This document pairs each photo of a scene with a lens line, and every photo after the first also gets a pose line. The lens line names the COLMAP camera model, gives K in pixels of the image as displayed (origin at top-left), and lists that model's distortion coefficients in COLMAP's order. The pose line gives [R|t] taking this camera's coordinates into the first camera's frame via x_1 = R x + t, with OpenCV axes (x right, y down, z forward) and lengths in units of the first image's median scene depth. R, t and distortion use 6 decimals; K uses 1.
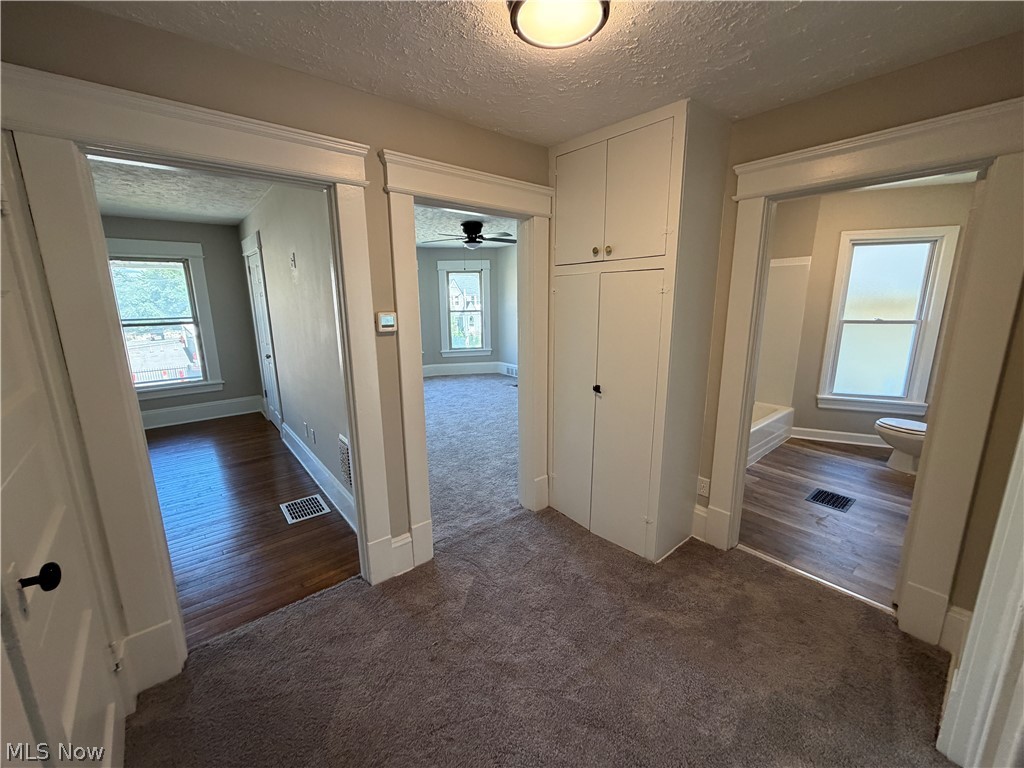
lens RADIAL K [[412.0, 0, 511.3], [0, 412.0, 378.9], [0, 0, 1]] dist [0.000330, 0.000449]
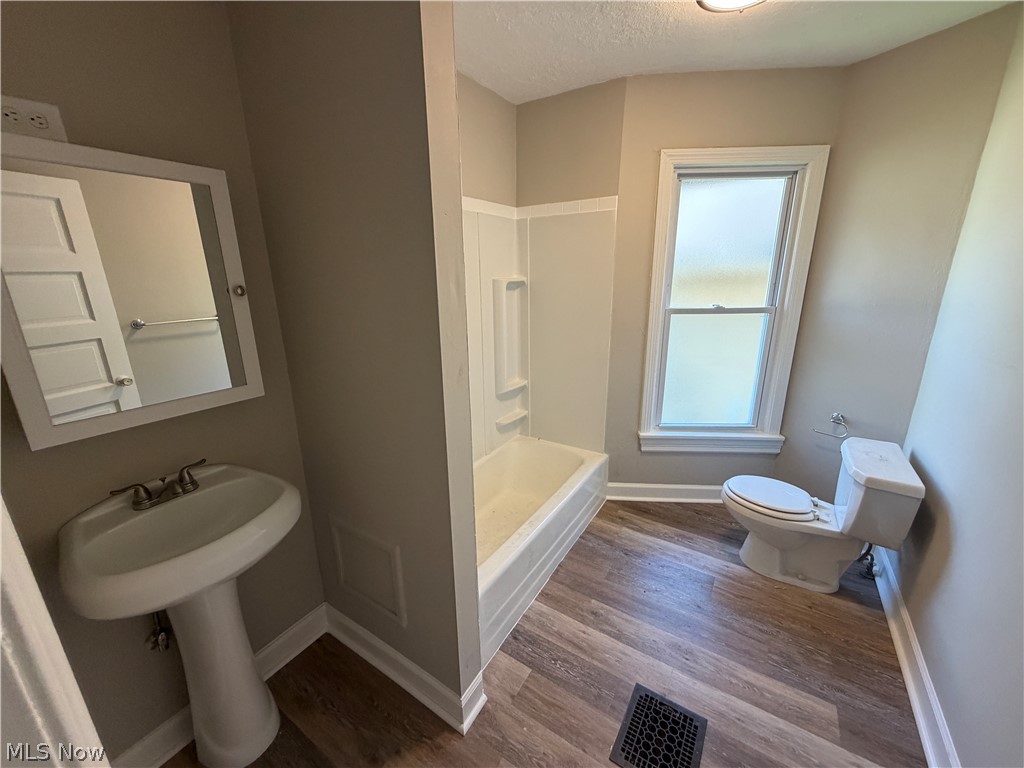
lens RADIAL K [[412.0, 0, 510.4], [0, 412.0, 385.7], [0, 0, 1]] dist [0.000330, 0.000449]
pose [[0.952952, -0.090446, 0.289314, 0.411510], [0.069145, 0.994144, 0.083041, -0.100855], [-0.295130, -0.059130, 0.953626, 0.503734]]
